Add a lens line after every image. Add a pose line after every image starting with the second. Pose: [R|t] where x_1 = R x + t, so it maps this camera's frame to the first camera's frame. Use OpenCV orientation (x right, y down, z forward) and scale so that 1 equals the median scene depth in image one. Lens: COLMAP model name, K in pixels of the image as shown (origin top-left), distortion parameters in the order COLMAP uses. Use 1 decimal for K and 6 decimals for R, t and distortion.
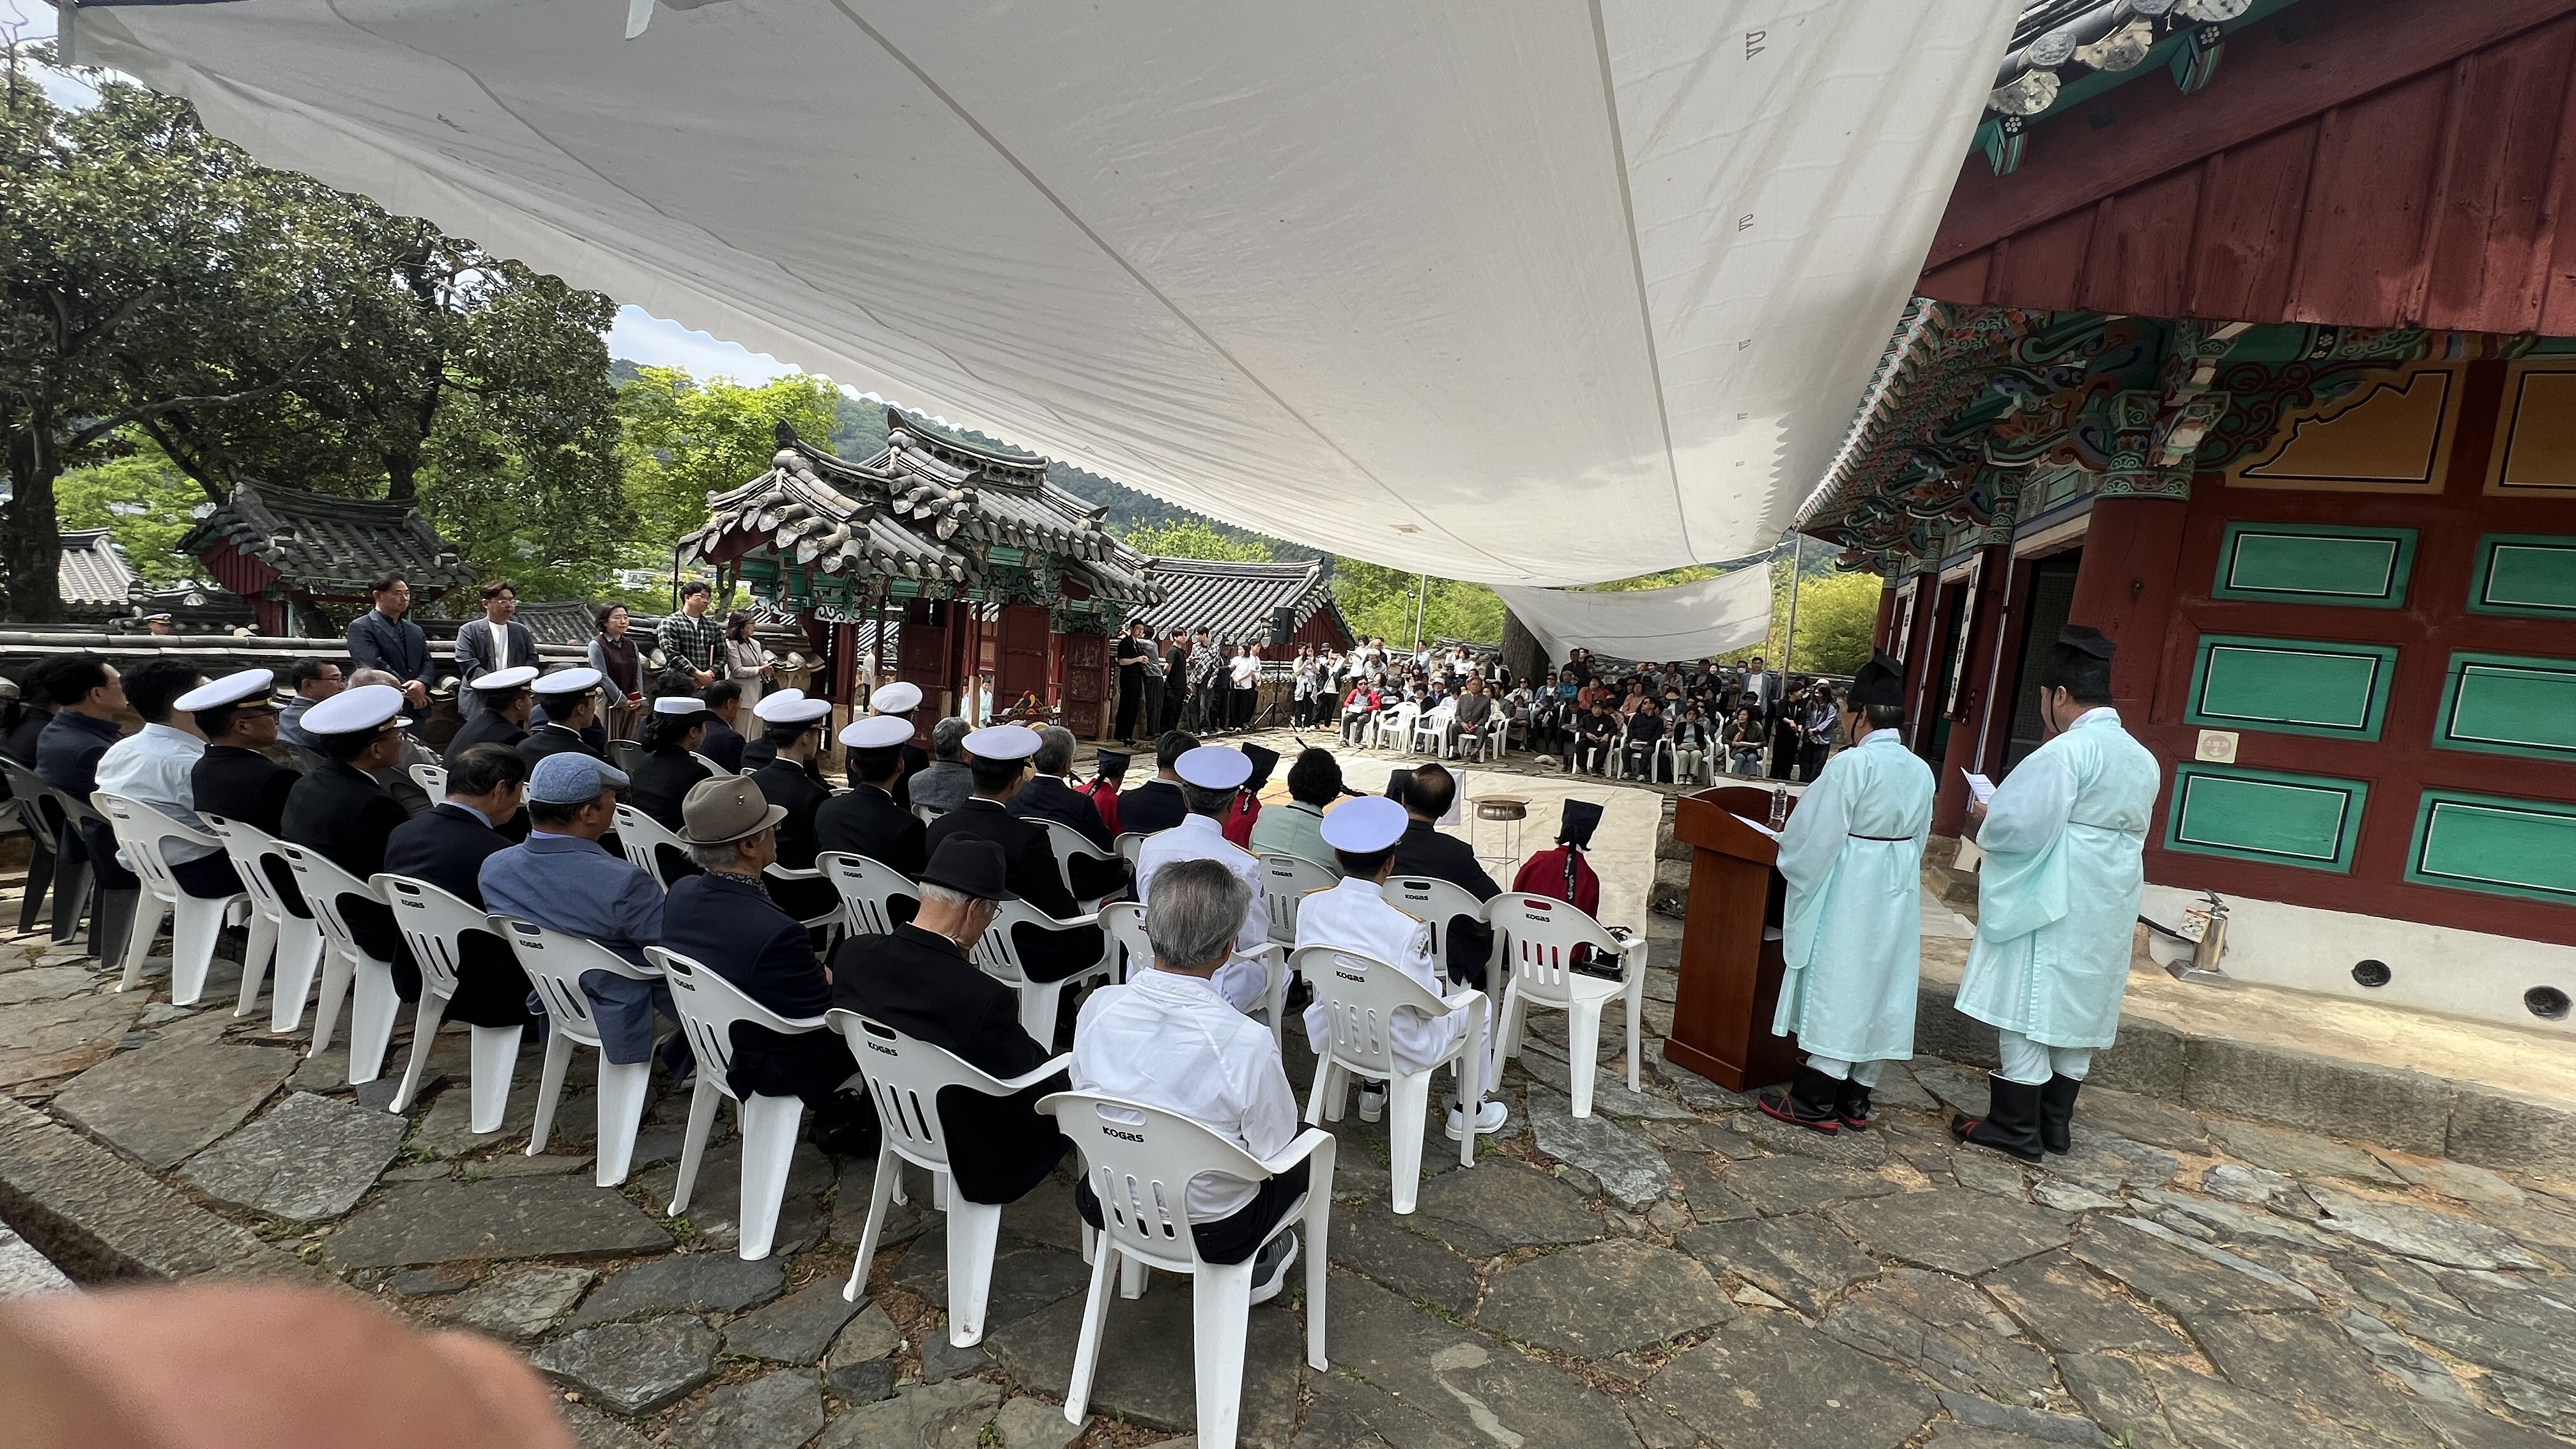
lens RADIAL K [[1021.9, 0, 1272.7], [0, 1021.9, 724.3], [0, 0, 1]] dist [-0.000545, -0.000367]
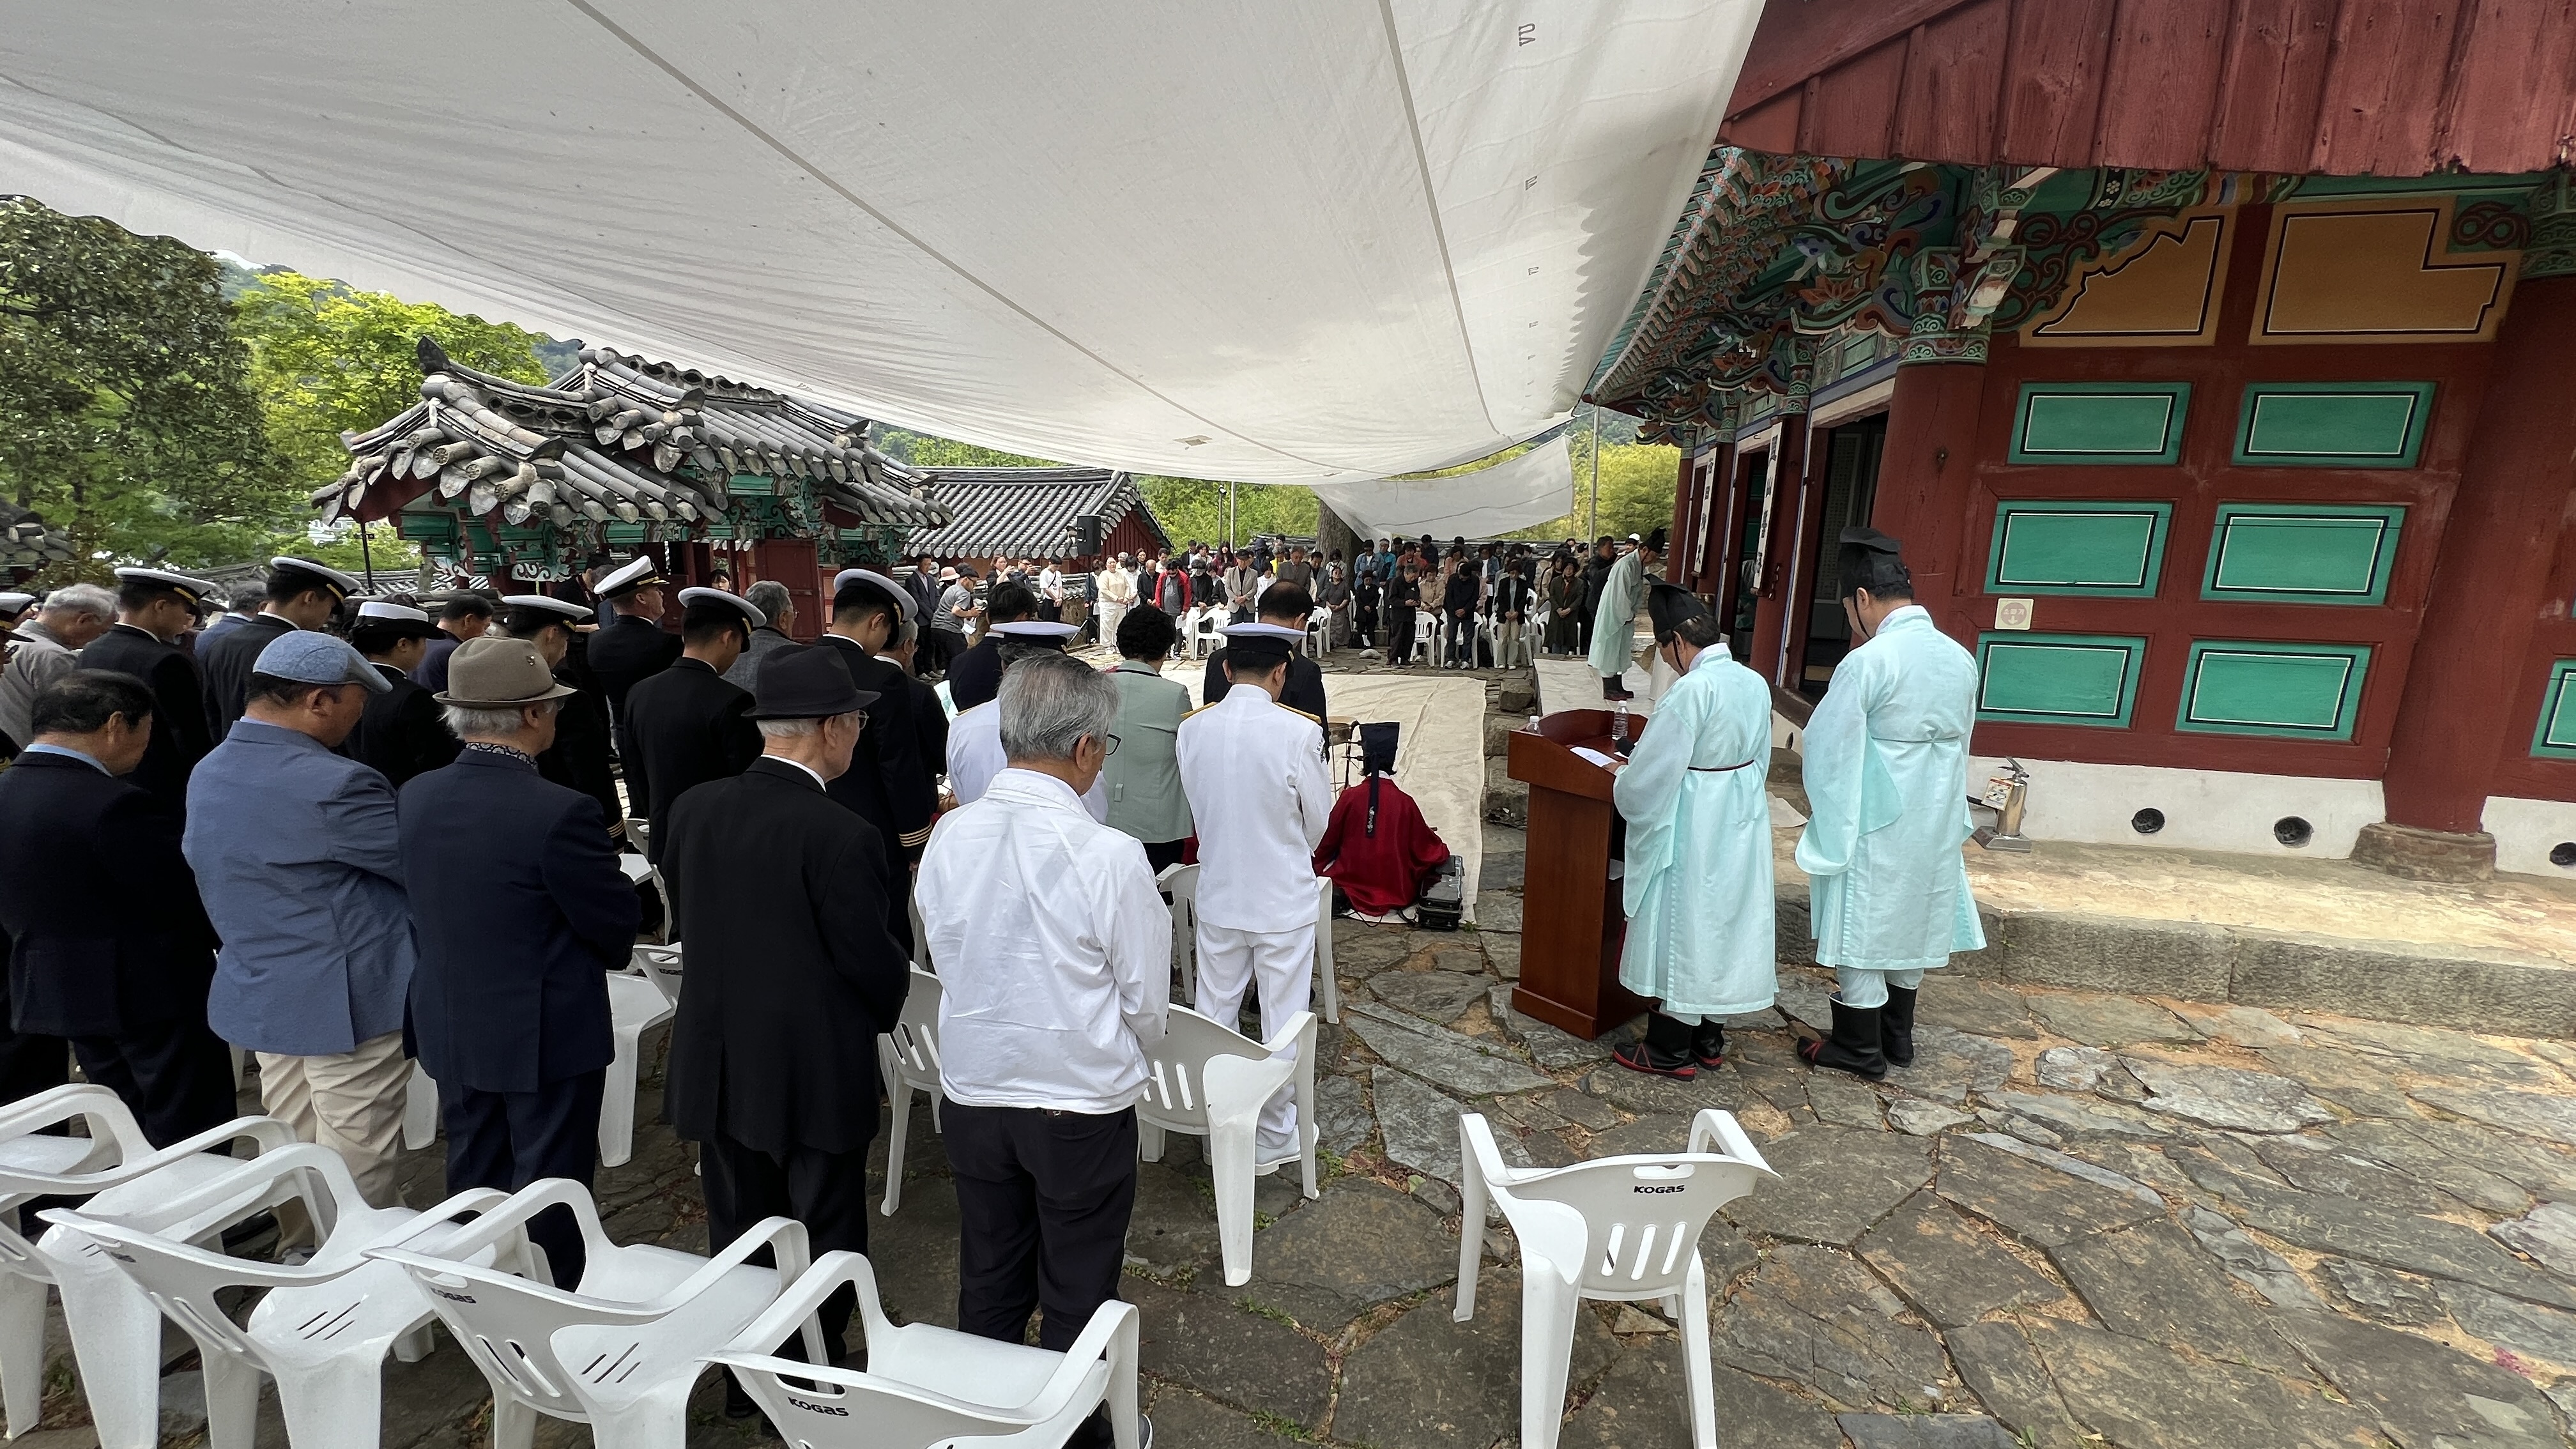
lens RADIAL K [[1021.3, 0, 1272.4], [0, 1021.3, 719.3], [0, 0, 1]] dist [-0.002041, 0.000322]
pose [[0.982384, -0.103355, 0.155688, 0.048265], [0.087617, 0.990628, 0.104779, -0.048712], [-0.165059, -0.089292, 0.982233, 0.140569]]
